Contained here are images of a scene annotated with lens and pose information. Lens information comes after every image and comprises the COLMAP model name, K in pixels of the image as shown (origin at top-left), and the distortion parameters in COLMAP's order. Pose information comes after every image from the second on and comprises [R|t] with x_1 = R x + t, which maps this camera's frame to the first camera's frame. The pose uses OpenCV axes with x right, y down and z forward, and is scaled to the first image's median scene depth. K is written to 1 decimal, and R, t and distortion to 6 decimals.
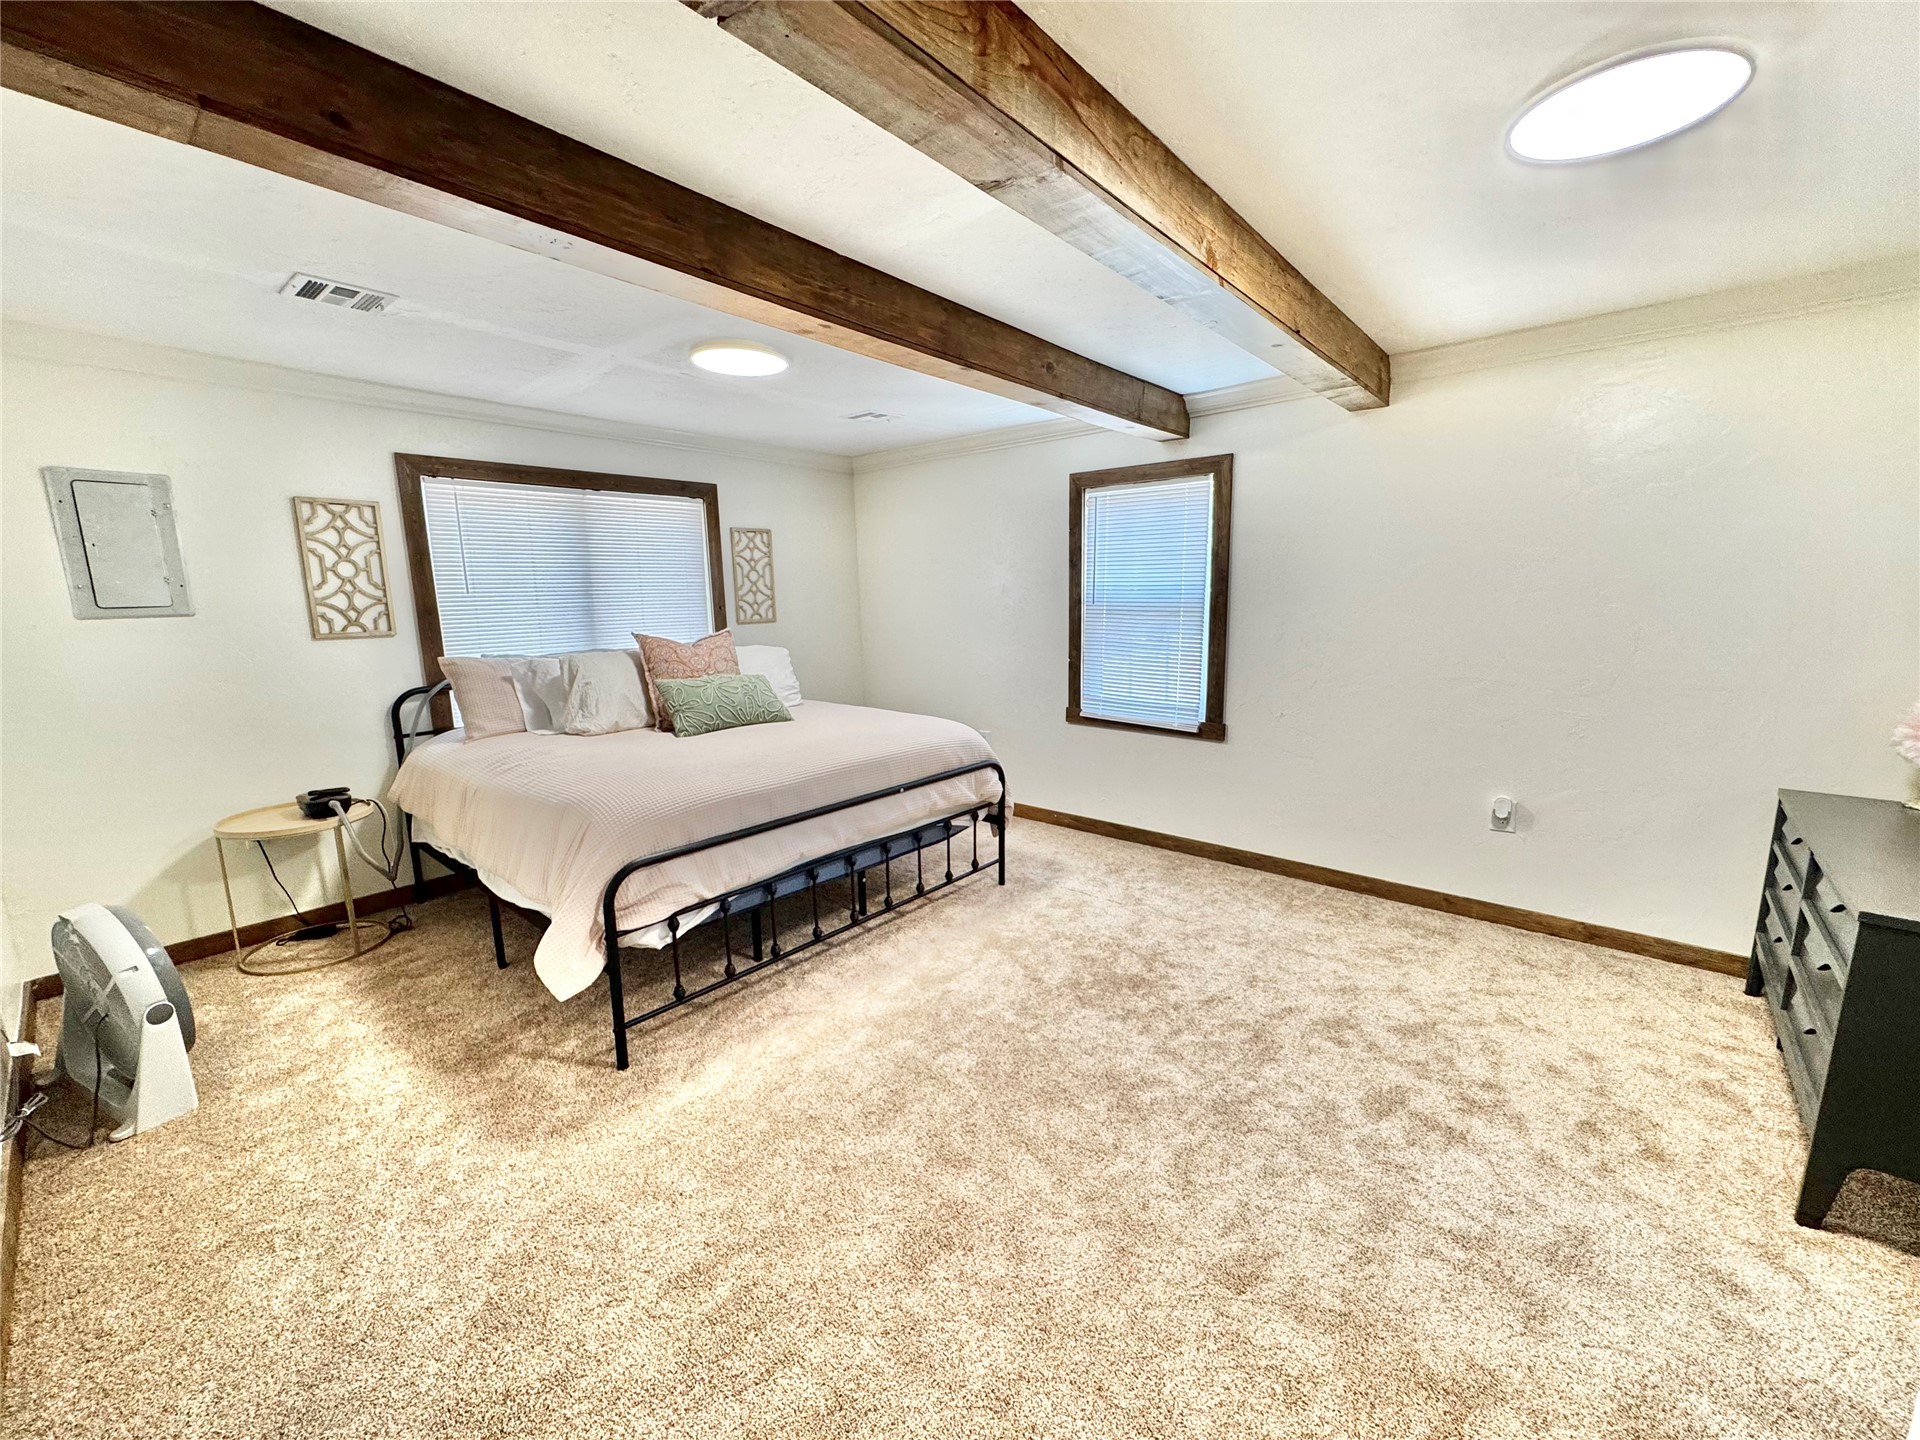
lens RADIAL K [[771.1, 0, 958.3], [0, 771.1, 723.4], [0, 0, 1]] dist [-0.002098, 0.000442]
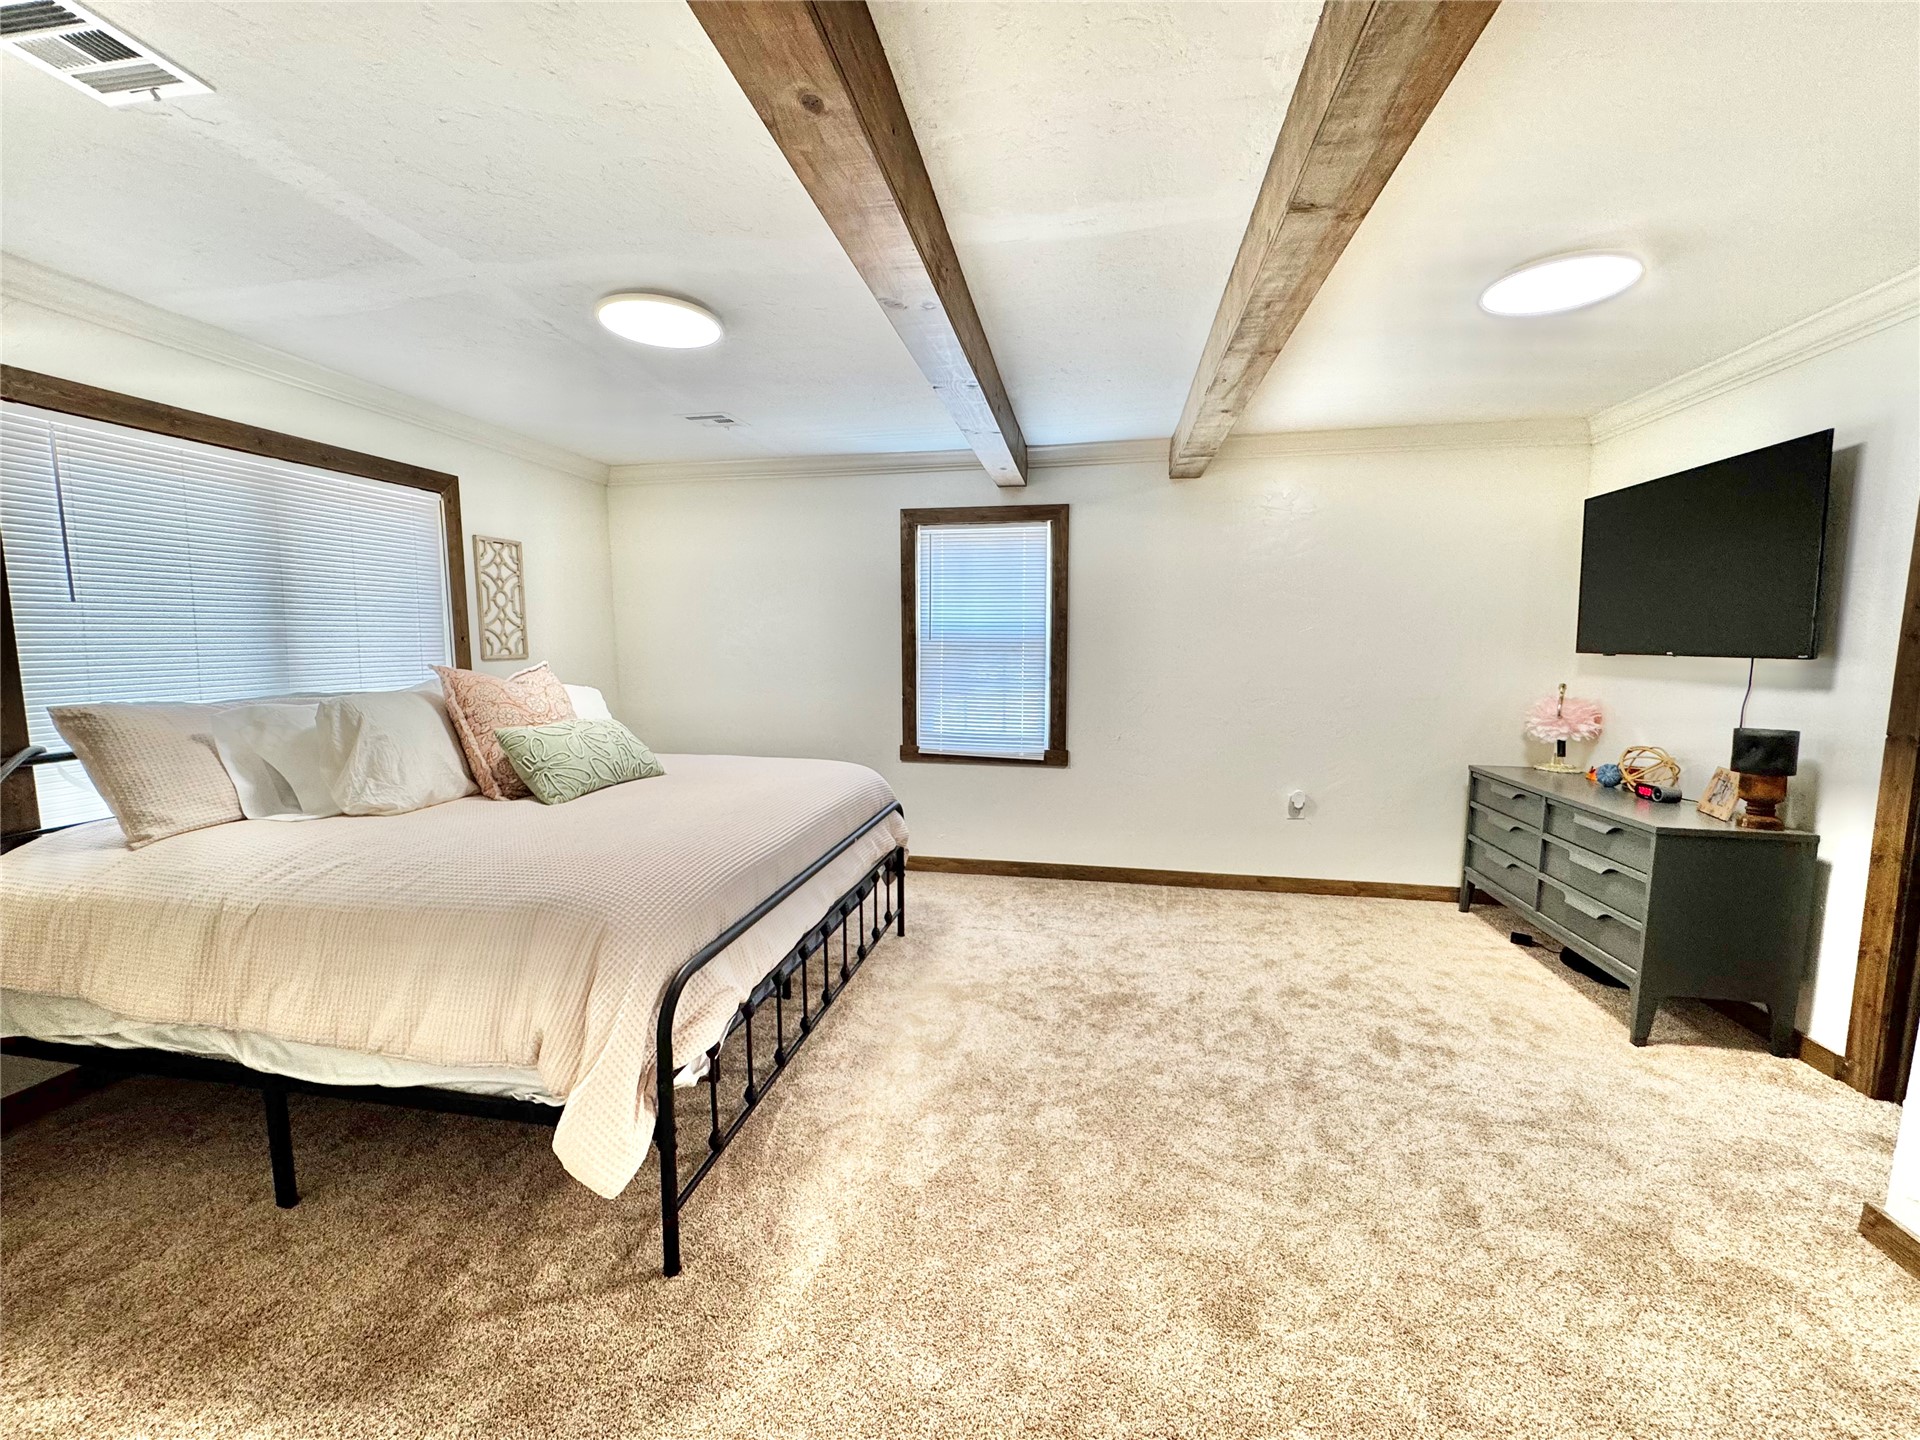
lens RADIAL K [[771.1, 0, 957.9], [0, 771.1, 723.3], [0, 0, 1]] dist [-0.002098, 0.000442]
pose [[0.863821, -0.038357, 0.502337, -0.379360], [0.072316, 0.996212, -0.048287, 0.004666], [-0.498582, 0.078038, 0.863323, 0.163246]]
